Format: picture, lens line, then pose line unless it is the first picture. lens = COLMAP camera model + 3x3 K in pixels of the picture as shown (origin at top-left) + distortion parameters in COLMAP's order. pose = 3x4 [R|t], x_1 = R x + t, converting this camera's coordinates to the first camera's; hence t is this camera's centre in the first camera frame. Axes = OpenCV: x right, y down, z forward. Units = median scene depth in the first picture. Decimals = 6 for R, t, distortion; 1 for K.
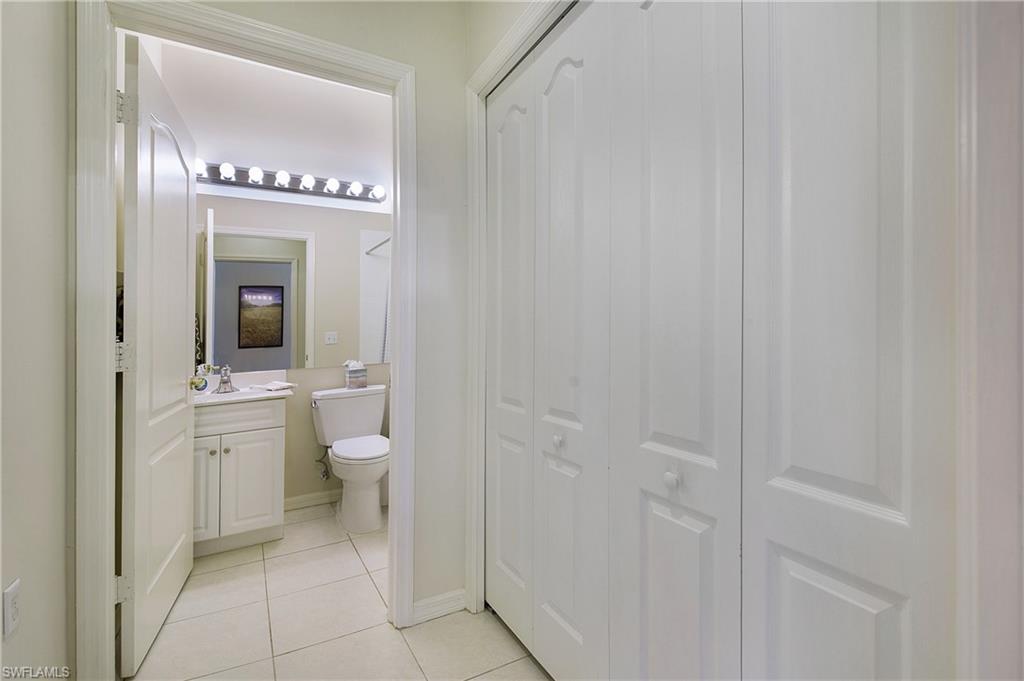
lens RADIAL K [[454.2, 0, 518.6], [0, 454.2, 316.3], [0, 0, 1]] dist [-0.006347, -0.002803]
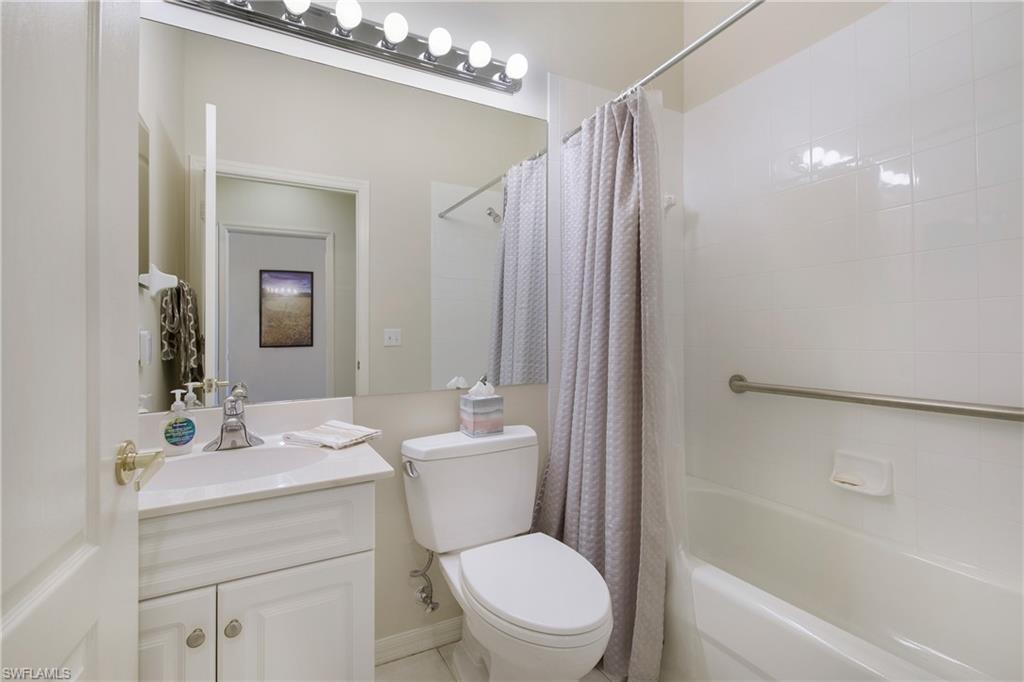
lens RADIAL K [[454.2, 0, 514.6], [0, 454.2, 343.5], [0, 0, 1]] dist [-0.006347, -0.002803]
pose [[0.998899, 0.025023, -0.039689, -0.290213], [-0.023003, 0.998456, 0.050562, 0.027258], [0.040893, -0.049593, 0.997932, 0.466678]]
